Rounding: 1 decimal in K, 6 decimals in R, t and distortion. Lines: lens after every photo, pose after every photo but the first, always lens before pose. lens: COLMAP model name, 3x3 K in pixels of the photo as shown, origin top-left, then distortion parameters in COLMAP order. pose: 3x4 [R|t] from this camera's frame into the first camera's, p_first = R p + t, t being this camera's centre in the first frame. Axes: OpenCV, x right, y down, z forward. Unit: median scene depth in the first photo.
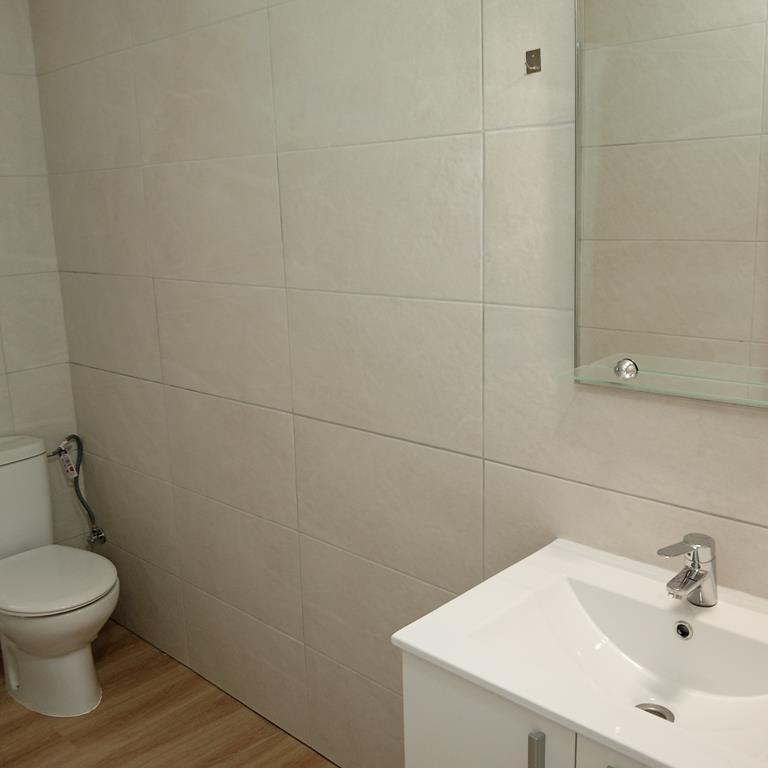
lens RADIAL K [[823.5, 0, 390.1], [0, 823.5, 387.4], [0, 0, 1]] dist [0.165140, -0.405880]
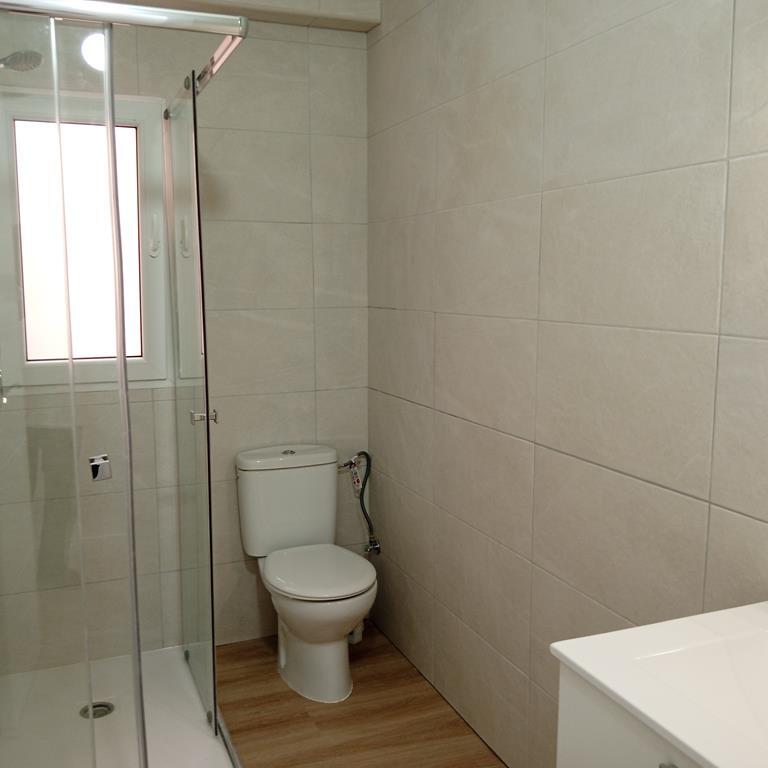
lens RADIAL K [[823.5, 0, 390.1], [0, 823.5, 387.4], [0, 0, 1]] dist [0.165140, -0.405880]
pose [[0.910892, 0.083287, -0.404152, 0.112910], [-0.118425, 0.990982, -0.062690, 0.043306], [0.395286, 0.104966, 0.912541, -0.011475]]
